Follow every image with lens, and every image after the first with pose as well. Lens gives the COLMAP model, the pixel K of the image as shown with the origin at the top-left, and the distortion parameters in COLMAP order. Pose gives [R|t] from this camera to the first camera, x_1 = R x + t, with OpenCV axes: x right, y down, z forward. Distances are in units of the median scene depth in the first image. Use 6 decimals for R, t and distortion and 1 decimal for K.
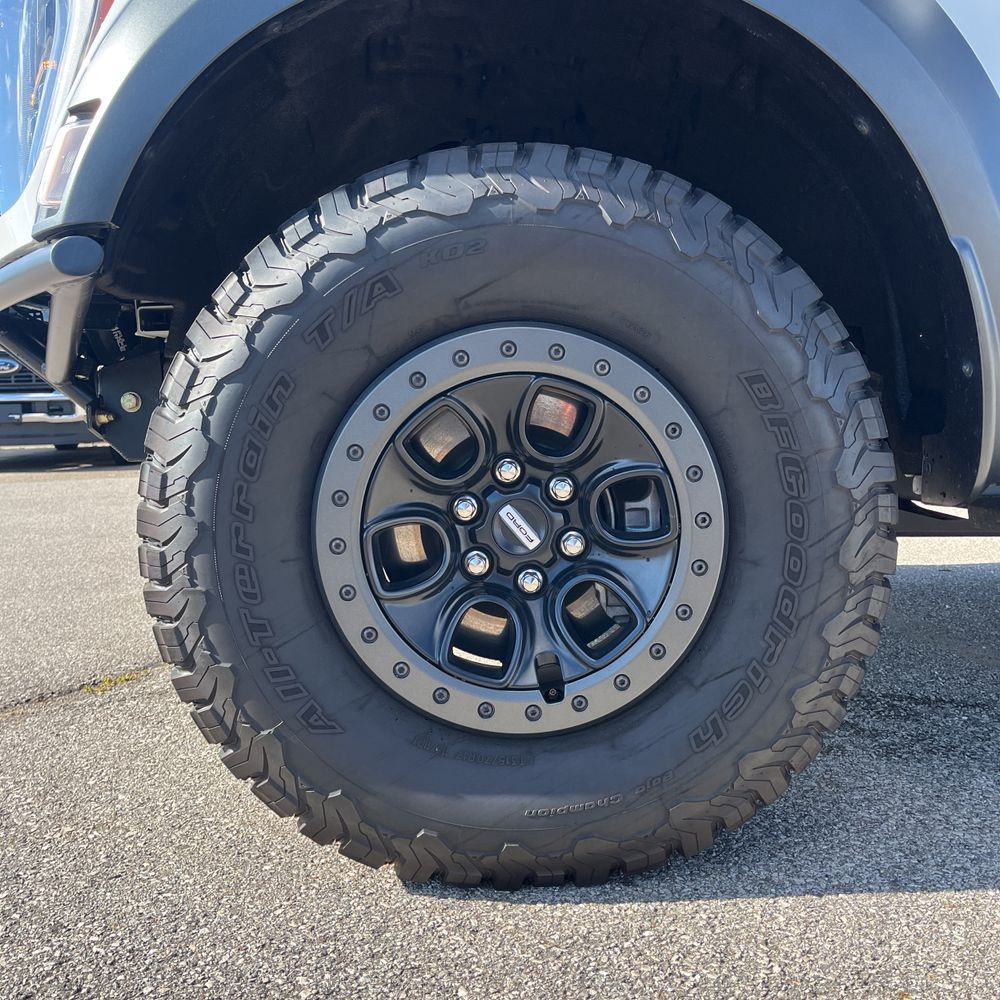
lens RADIAL K [[953.6, 0, 488.5], [0, 953.6, 505.8], [0, 0, 1]] dist [0.011823, 0.017567]
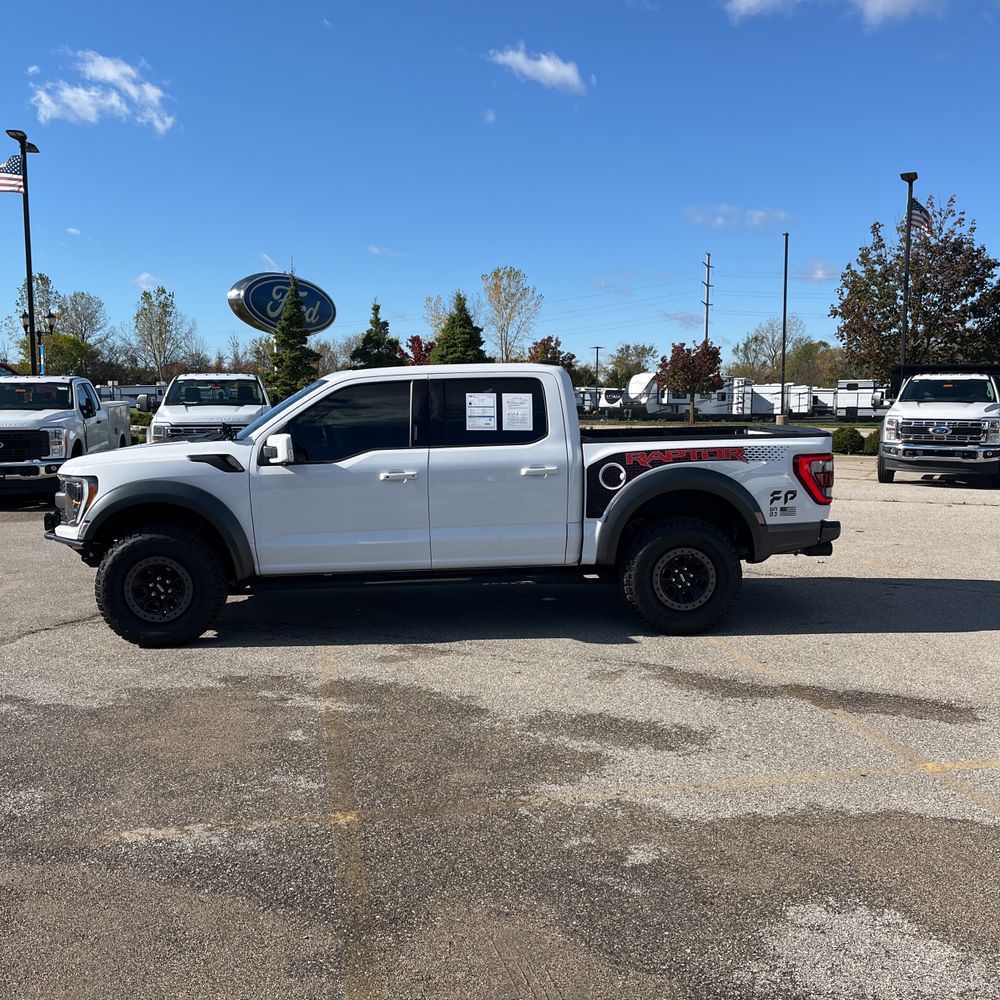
lens RADIAL K [[997.5, 0, 500.8], [0, 997.5, 497.5], [0, 0, 1]] dist [0.044235, -0.038637]
pose [[0.998076, 0.017614, 0.059454, 1.852373], [-0.018027, 0.999817, 0.006415, -0.649554], [-0.059330, -0.007474, 0.998210, -5.617678]]
